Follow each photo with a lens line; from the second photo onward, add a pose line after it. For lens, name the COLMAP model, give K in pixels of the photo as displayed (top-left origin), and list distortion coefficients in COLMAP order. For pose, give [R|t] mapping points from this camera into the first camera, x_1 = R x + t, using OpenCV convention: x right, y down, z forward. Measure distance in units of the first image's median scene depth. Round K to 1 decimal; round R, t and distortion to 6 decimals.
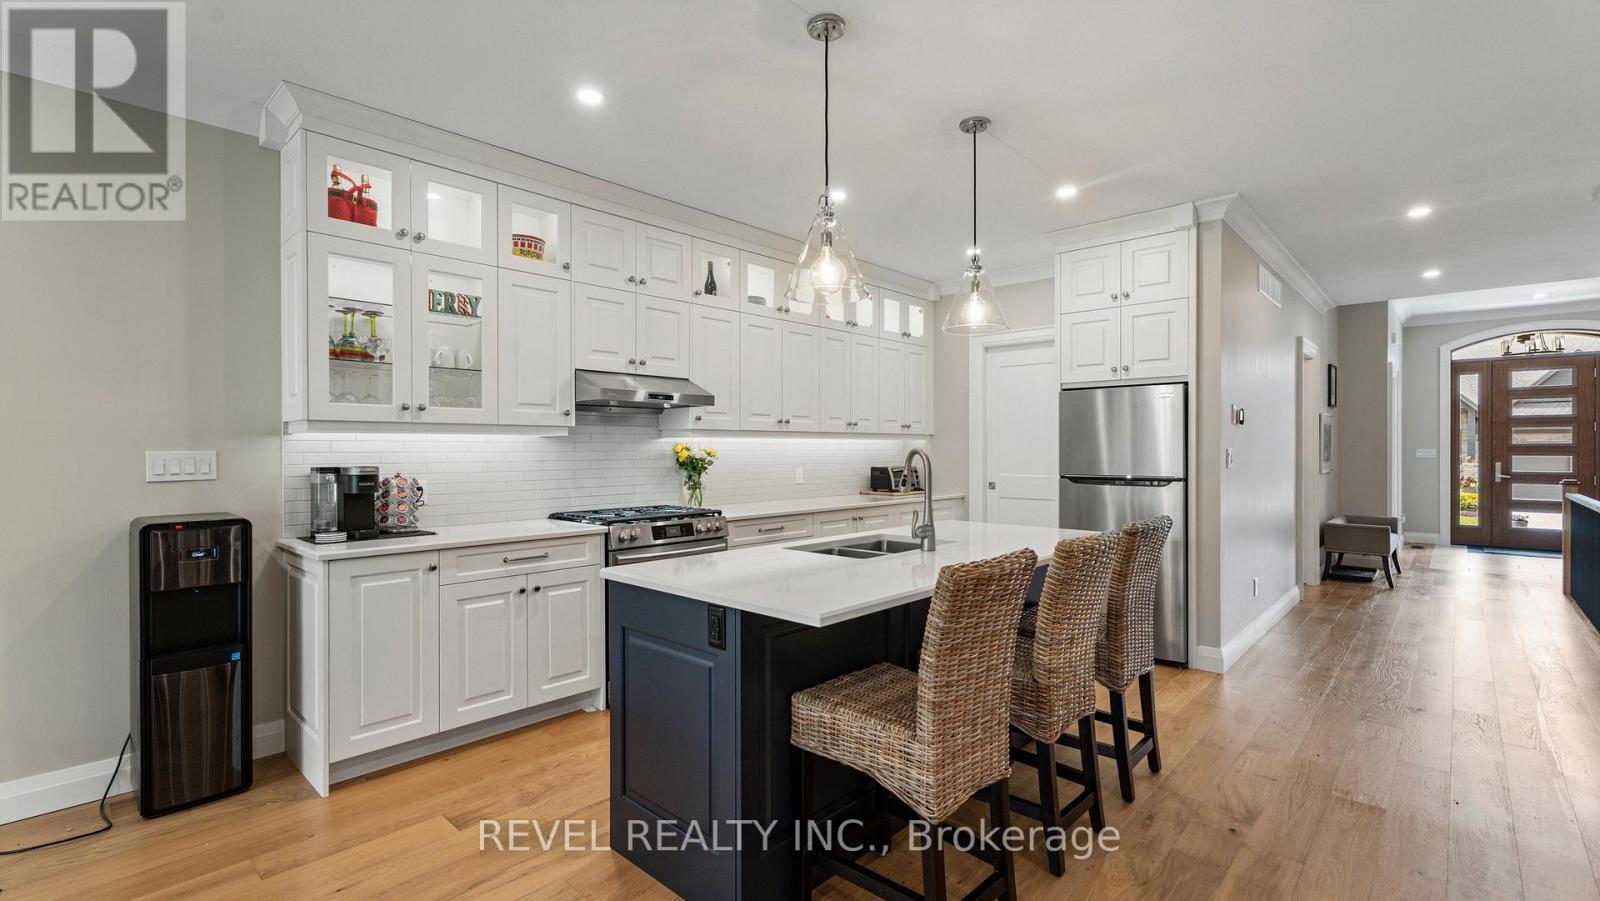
lens RADIAL K [[711.0, 0, 802.4], [0, 711.0, 448.4], [0, 0, 1]] dist [-0.000243, 0.002685]
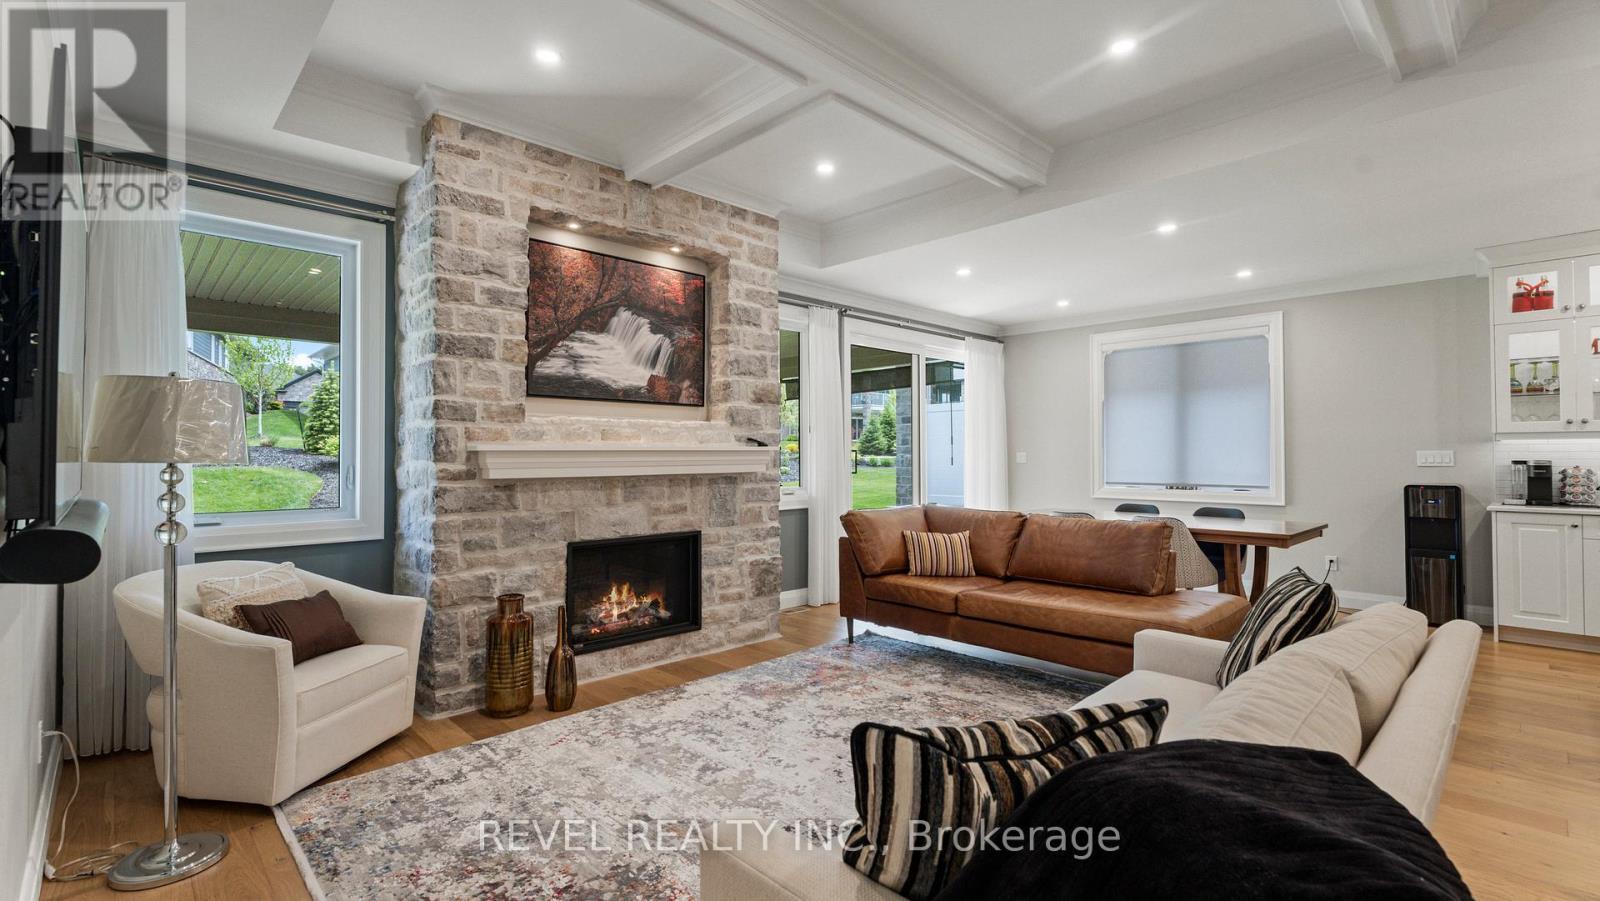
lens RADIAL K [[711.0, 0, 798.5], [0, 711.0, 445.6], [0, 0, 1]] dist [-0.000243, 0.002685]
pose [[-0.049402, -0.009547, -0.998733, 0.813148], [0.005323, 0.999938, -0.009822, -0.000405], [0.998765, -0.005801, -0.049348, -0.447504]]
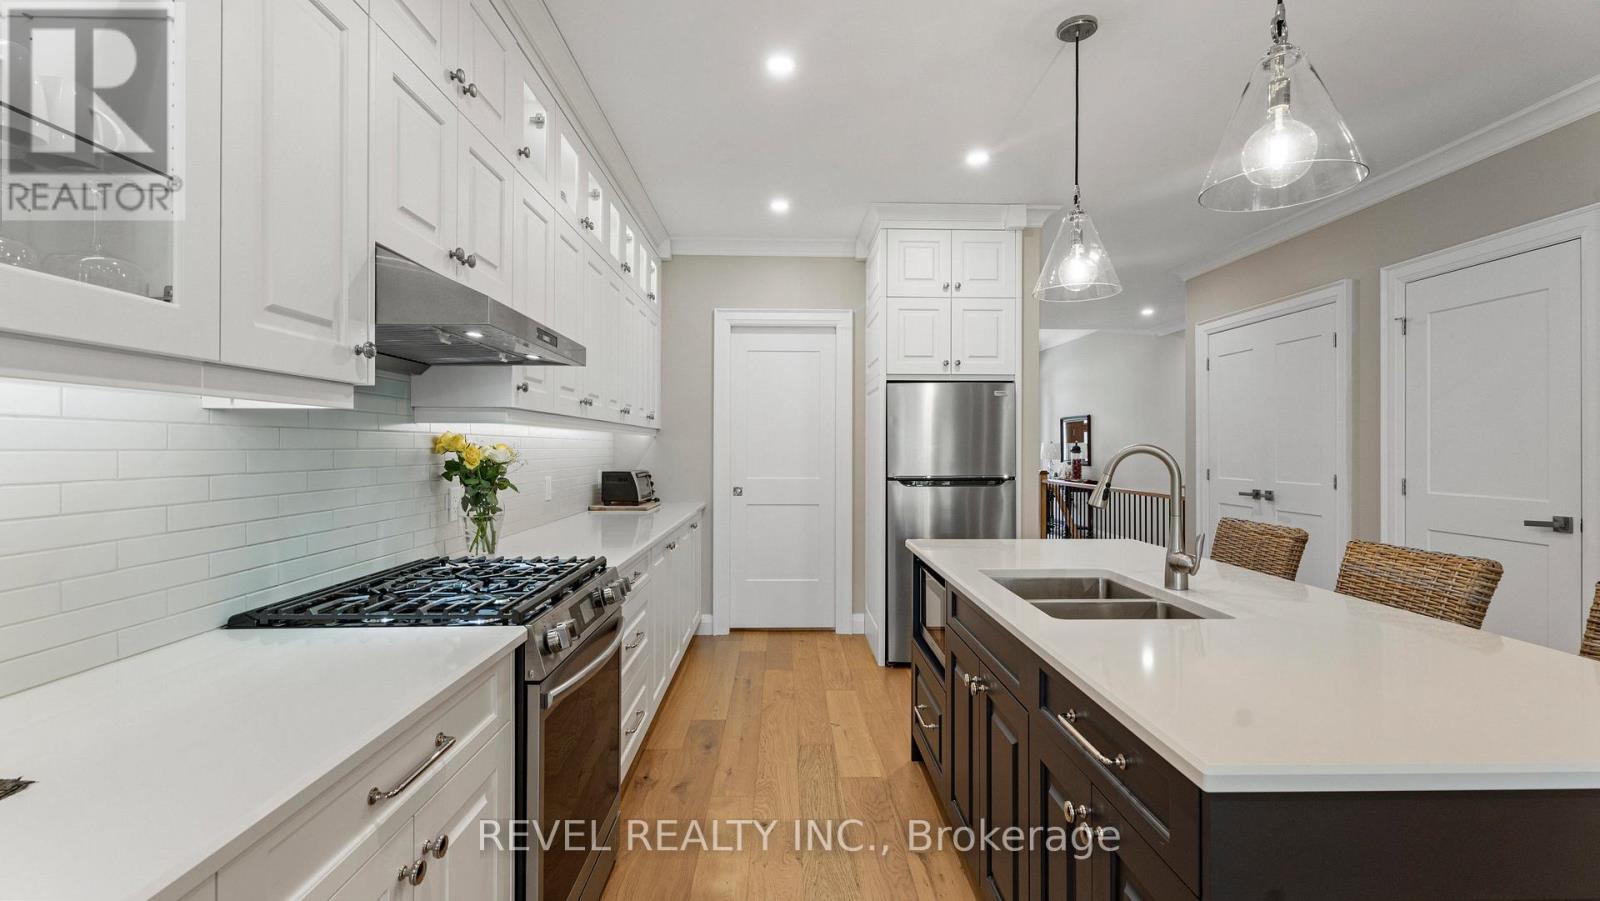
lens RADIAL K [[711.0, 0, 799.3], [0, 711.0, 440.1], [0, 0, 1]] dist [-0.000243, 0.002685]
pose [[0.714119, 0.010799, 0.699941, -0.396298], [-0.003267, 0.999922, -0.012094, 0.003143], [-0.700017, 0.006350, 0.714098, 0.509492]]
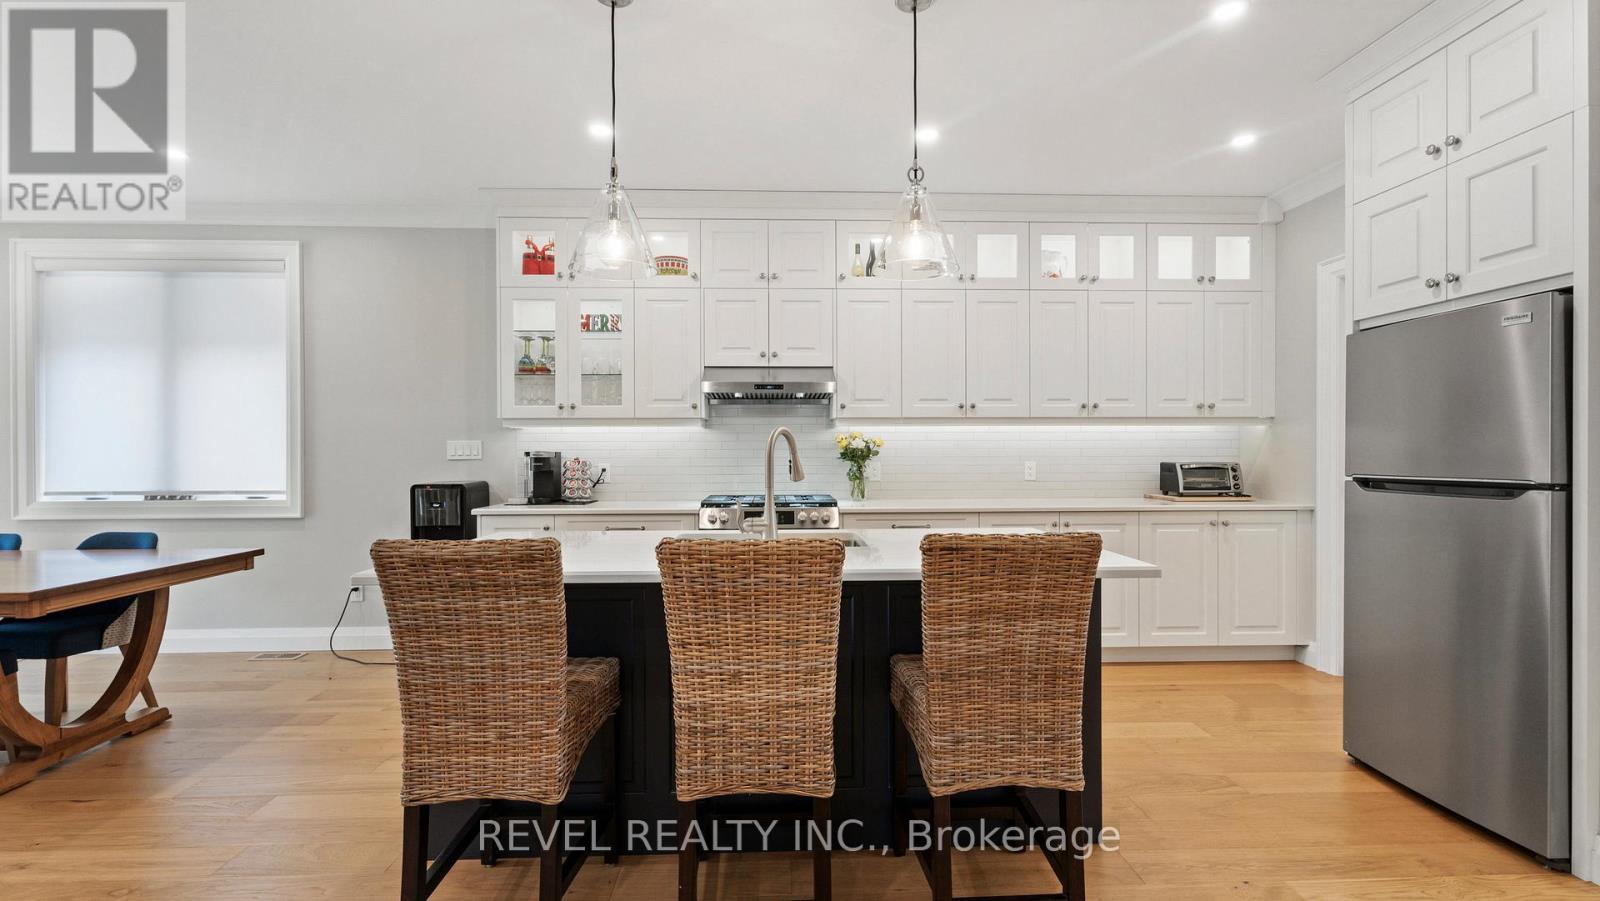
lens RADIAL K [[711.0, 0, 788.8], [0, 711.0, 447.6], [0, 0, 1]] dist [-0.000243, 0.002685]
pose [[0.706325, -0.003866, -0.707877, 0.522447], [0.001950, 0.999992, -0.003516, 0.018207], [0.707885, 0.001103, 0.706327, 0.282067]]
